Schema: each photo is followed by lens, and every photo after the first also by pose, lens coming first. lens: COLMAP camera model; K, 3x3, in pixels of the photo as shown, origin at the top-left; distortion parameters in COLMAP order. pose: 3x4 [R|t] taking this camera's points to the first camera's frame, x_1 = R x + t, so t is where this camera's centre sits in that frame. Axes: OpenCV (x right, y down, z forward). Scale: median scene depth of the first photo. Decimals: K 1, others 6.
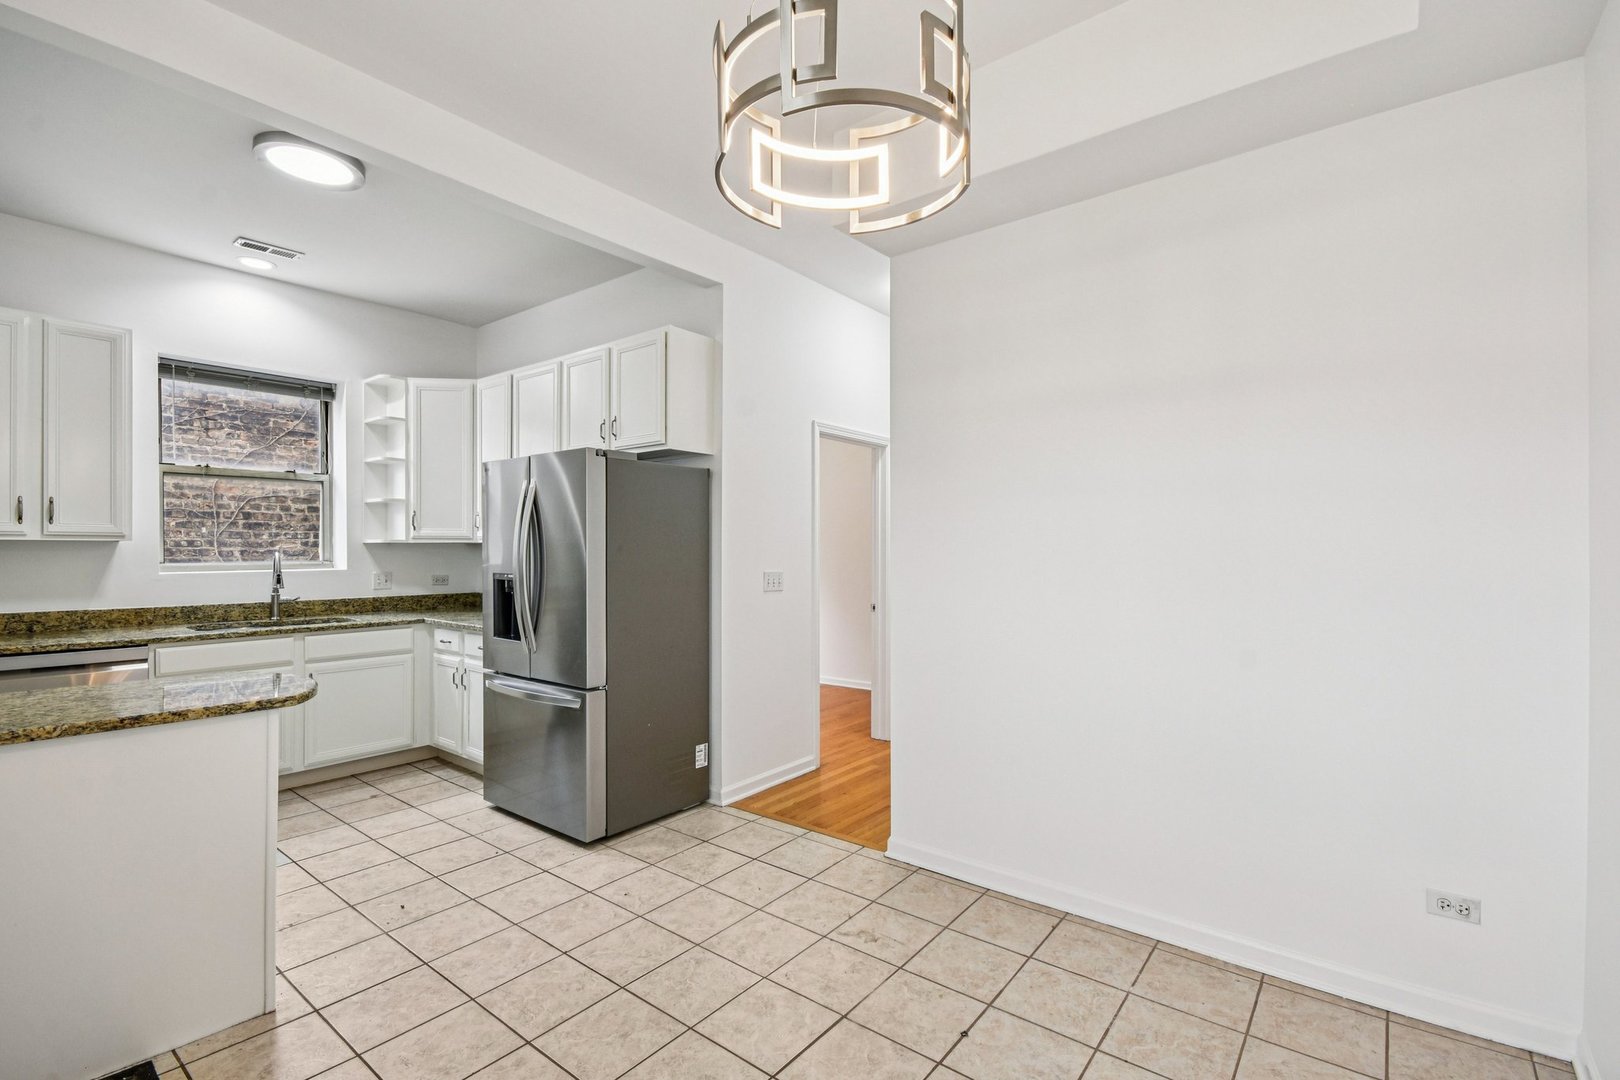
lens RADIAL K [[725.0, 0, 820.0], [0, 725.0, 546.7], [0, 0, 1]] dist [0.008322, -0.004483]
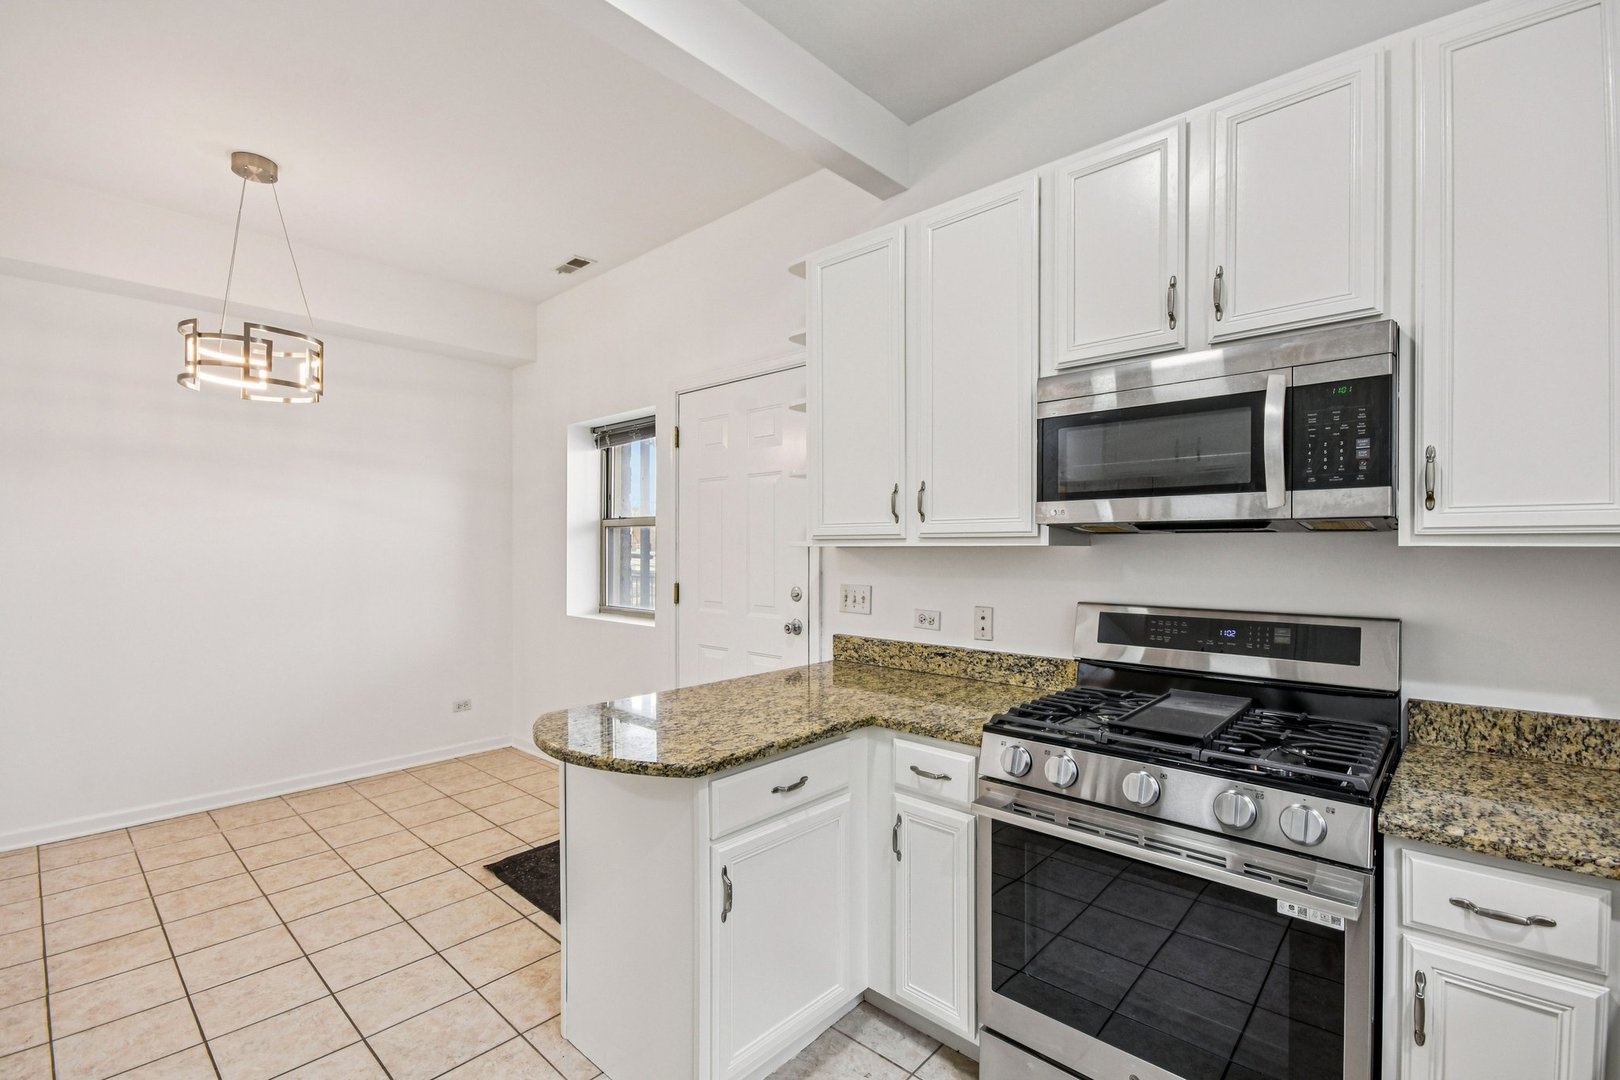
lens RADIAL K [[725.0, 0, 816.7], [0, 725.0, 547.1], [0, 0, 1]] dist [0.008322, -0.004483]
pose [[-0.996500, -0.001537, 0.083574, -0.534224], [-0.001746, 0.999996, -0.002431, -0.006601], [-0.083570, -0.002569, -0.996499, 0.886854]]
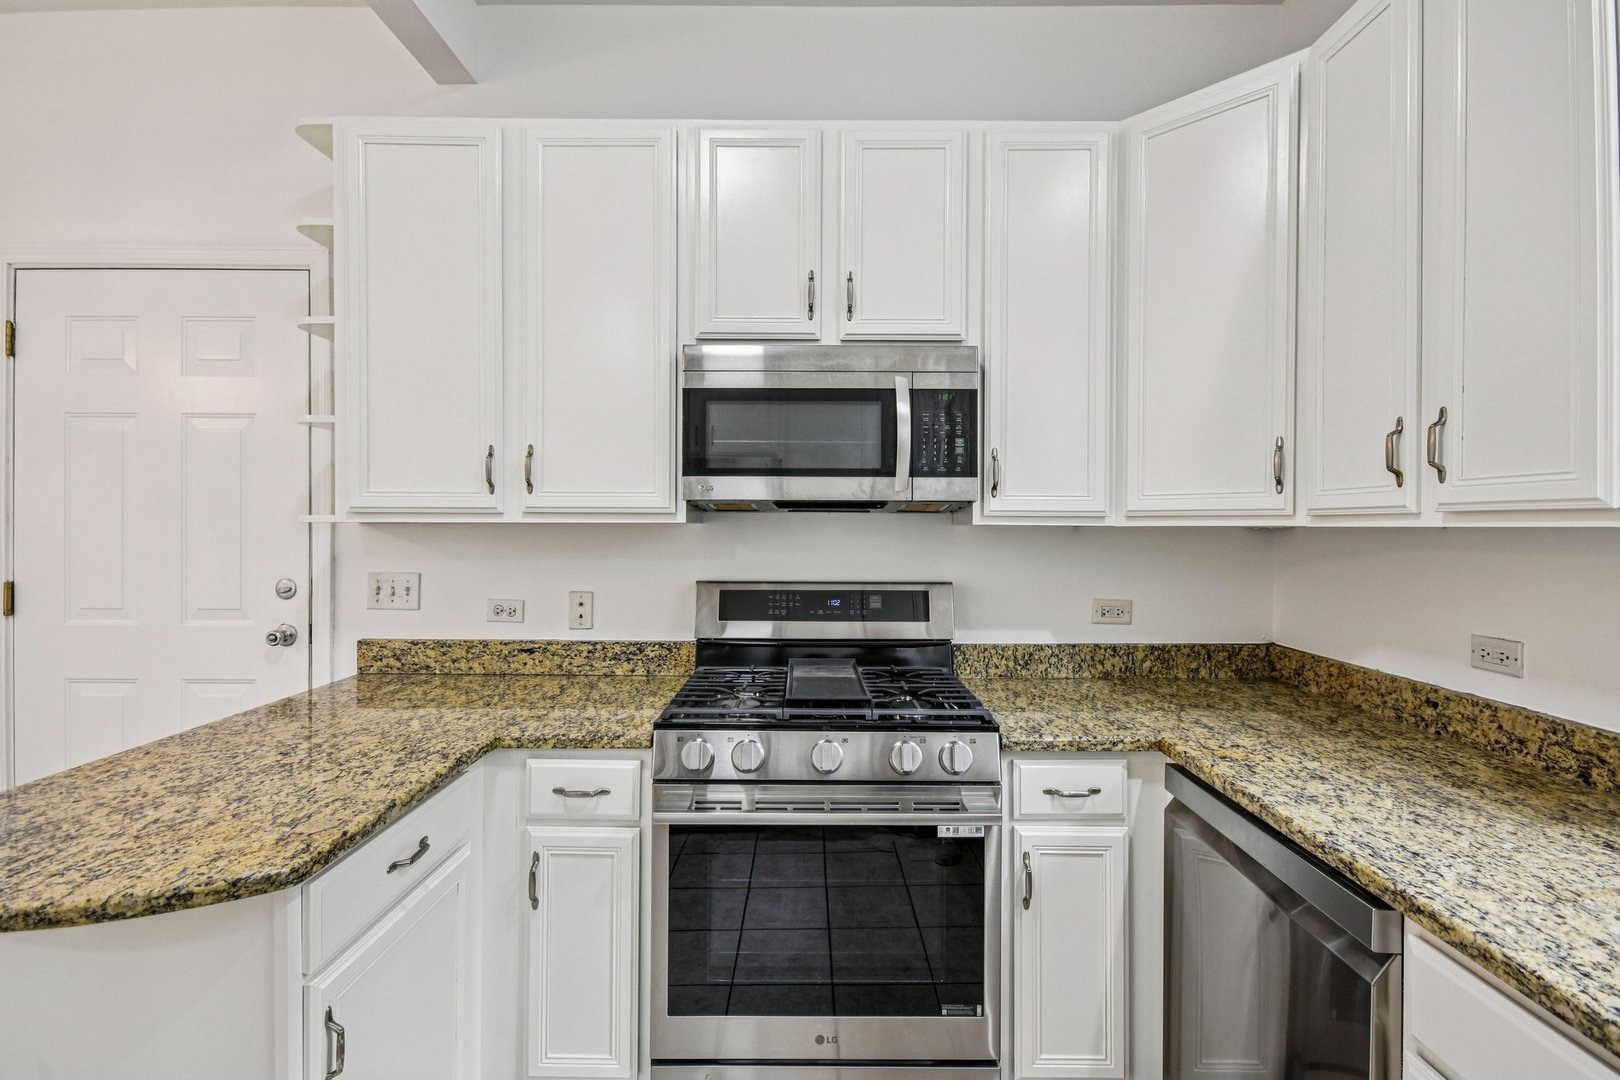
lens RADIAL K [[737.8, 0, 820.5], [0, 737.8, 531.9], [0, 0, 1]] dist [0.009367, -0.004651]
pose [[-0.791531, -0.002266, -0.611125, -0.437916], [-0.004232, 0.999989, 0.001773, -0.004634], [0.611114, 0.003989, -0.791532, 0.819563]]
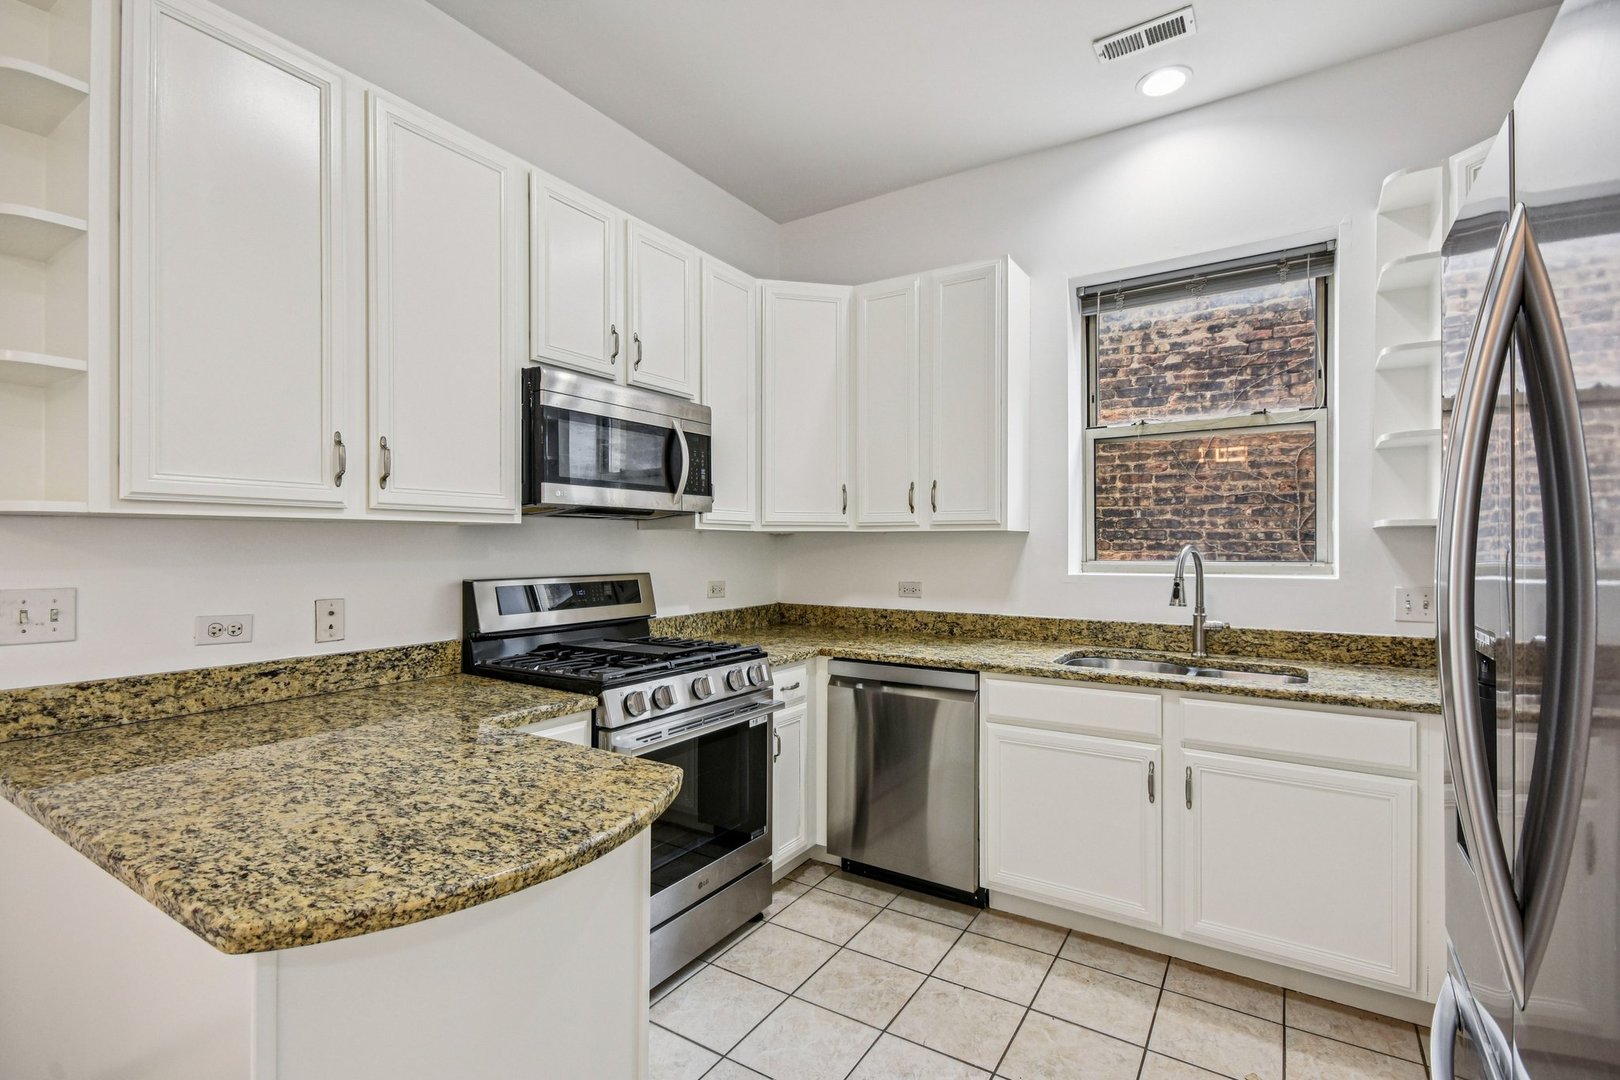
lens RADIAL K [[737.8, 0, 816.1], [0, 737.8, 551.2], [0, 0, 1]] dist [0.009367, -0.004651]
pose [[0.087178, 0.005799, -0.996176, -0.148762], [0.003803, 0.999974, 0.006154, 0.006690], [0.996185, -0.004325, 0.087154, 0.579439]]
